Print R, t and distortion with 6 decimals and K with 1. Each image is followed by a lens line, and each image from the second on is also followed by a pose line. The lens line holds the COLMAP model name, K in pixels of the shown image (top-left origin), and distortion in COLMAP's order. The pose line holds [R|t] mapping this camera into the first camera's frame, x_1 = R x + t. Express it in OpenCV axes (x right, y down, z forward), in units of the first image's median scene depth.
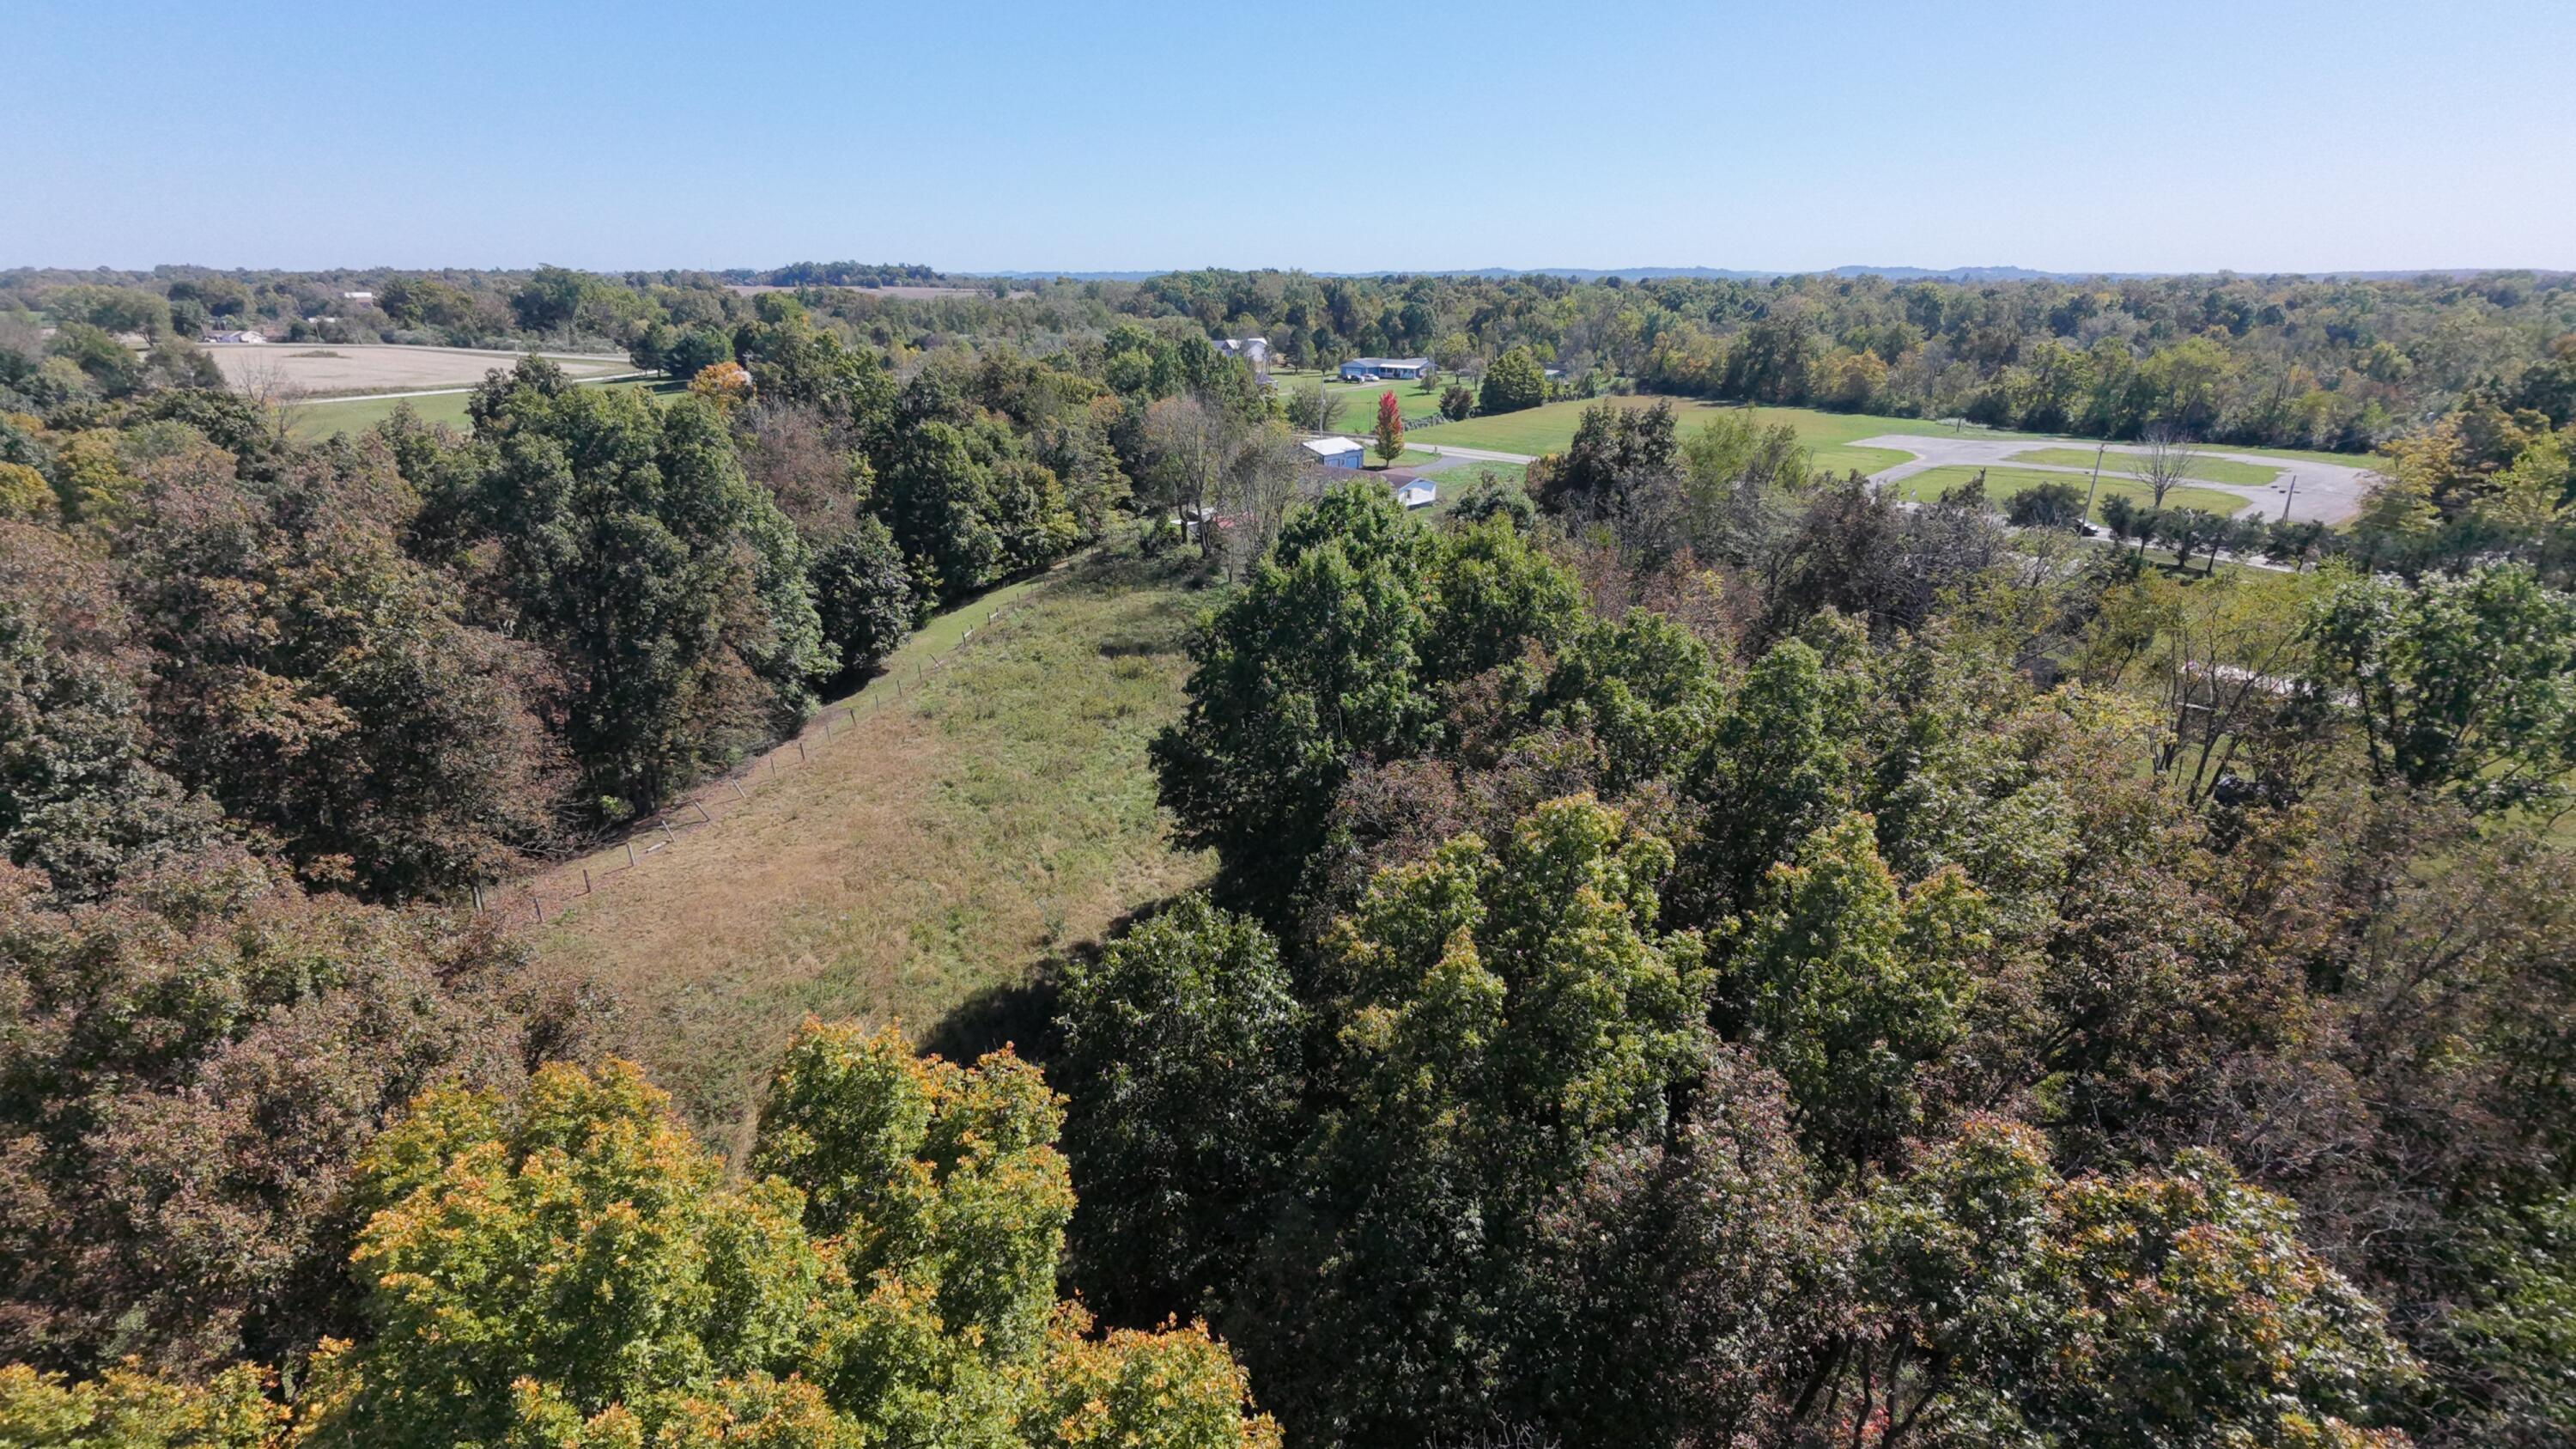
lens RADIAL K [[1224.7, 0, 1284.6], [0, 1224.7, 727.6], [0, 0, 1]] dist [0.003476, -0.000138]
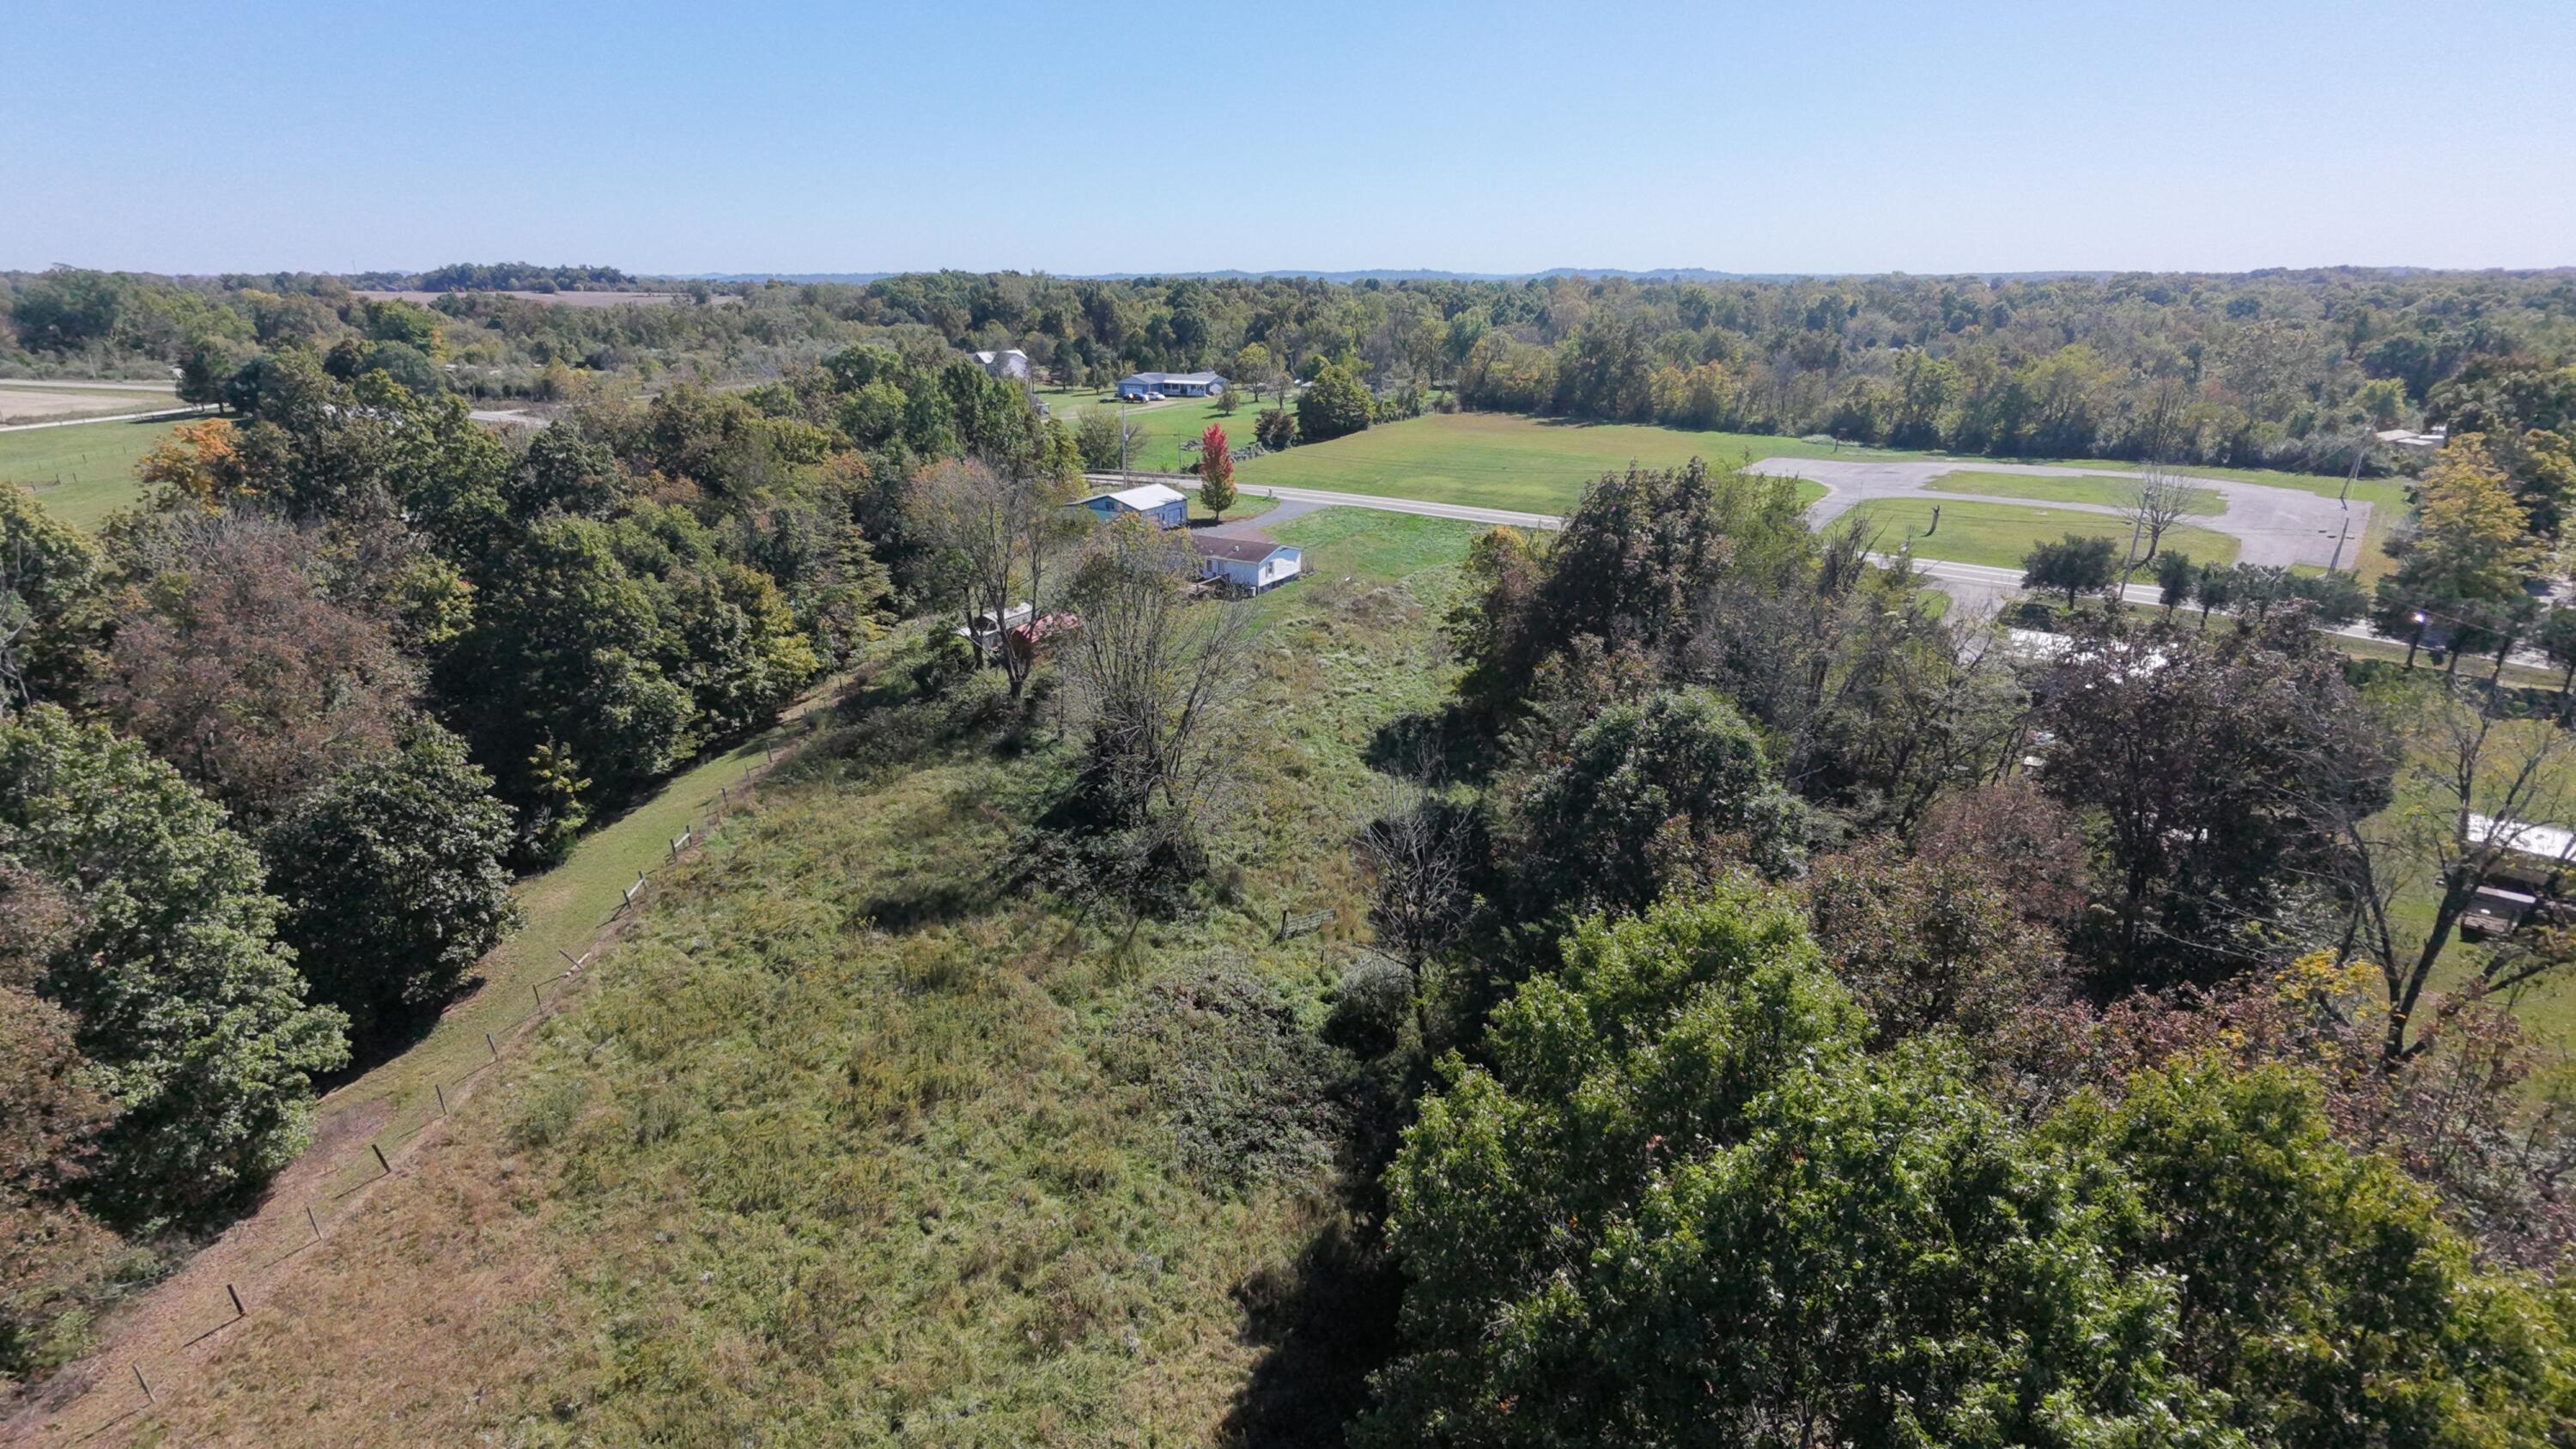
lens RADIAL K [[1224.7, 0, 1284.6], [0, 1224.7, 727.6], [0, 0, 1]] dist [0.003476, -0.000138]
pose [[0.979345, -0.071260, 0.189224, -0.038702], [0.071547, 0.997423, 0.005325, -0.090054], [-0.189116, 0.008323, 0.981920, 0.240607]]
